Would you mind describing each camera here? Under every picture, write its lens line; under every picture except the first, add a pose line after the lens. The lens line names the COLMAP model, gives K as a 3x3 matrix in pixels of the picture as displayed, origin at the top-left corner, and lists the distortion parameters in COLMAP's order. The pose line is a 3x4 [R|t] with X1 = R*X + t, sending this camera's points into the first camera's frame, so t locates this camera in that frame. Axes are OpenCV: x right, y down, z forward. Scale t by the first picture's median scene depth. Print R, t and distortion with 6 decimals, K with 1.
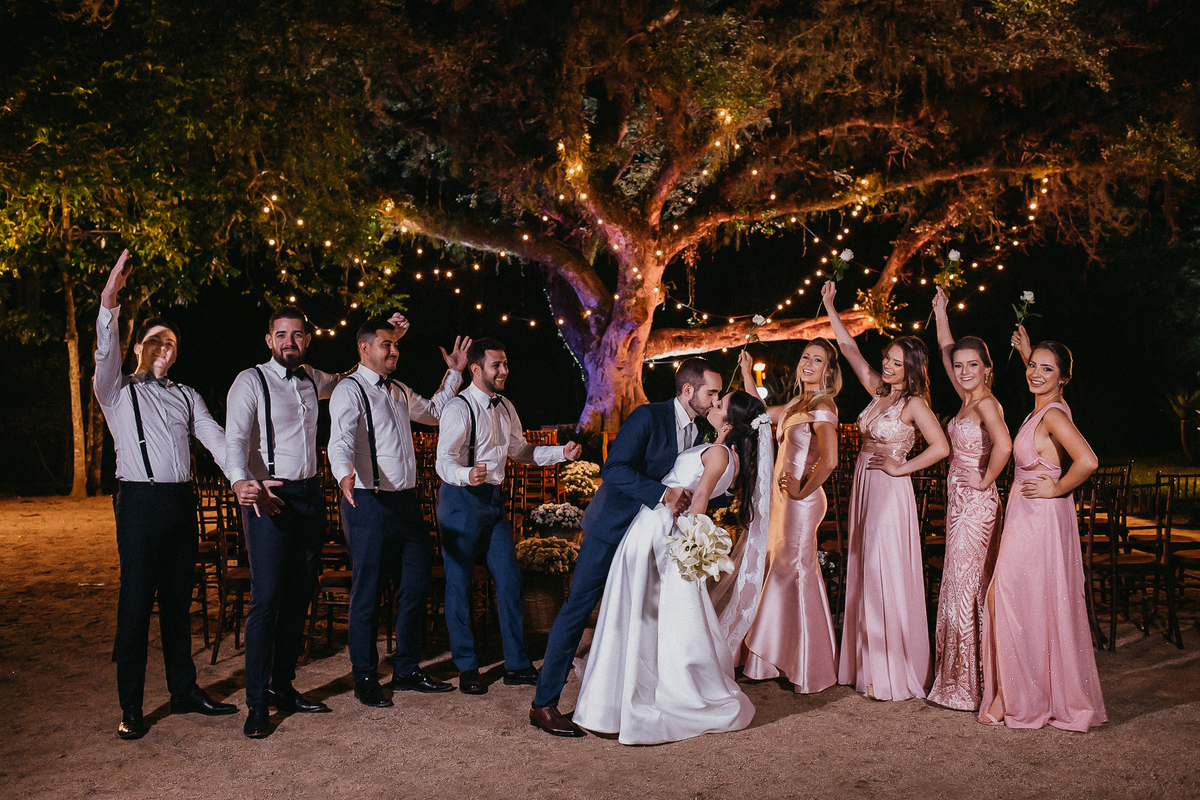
lens RADIAL K [[1178.6, 0, 600.0], [0, 1178.6, 400.0], [0, 0, 1]] dist [-0.080538, 0.018558]
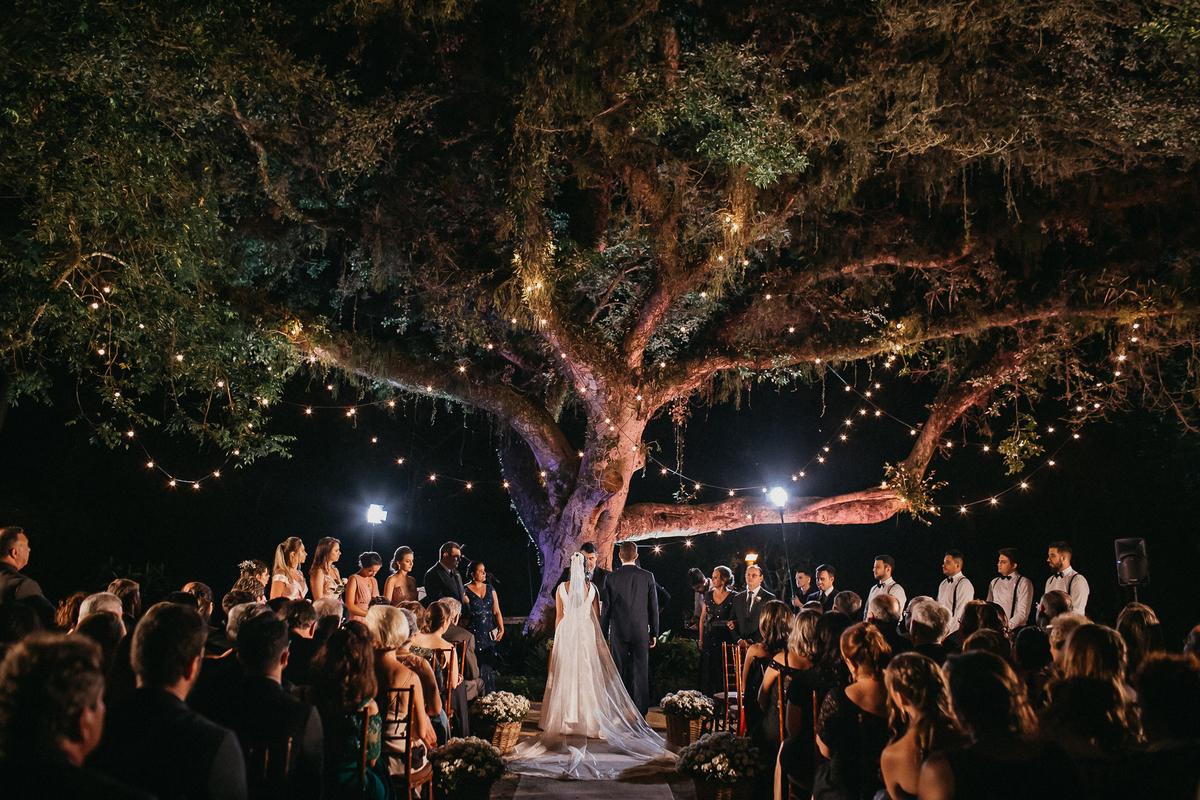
lens RADIAL K [[1178.6, 0, 600.0], [0, 1178.6, 400.0], [0, 0, 1]] dist [-0.080538, 0.018558]
pose [[0.999158, 0.038888, 0.013111, 0.013404], [-0.036348, 0.986893, -0.157229, -0.003662], [-0.019053, 0.156620, 0.987475, 0.228335]]
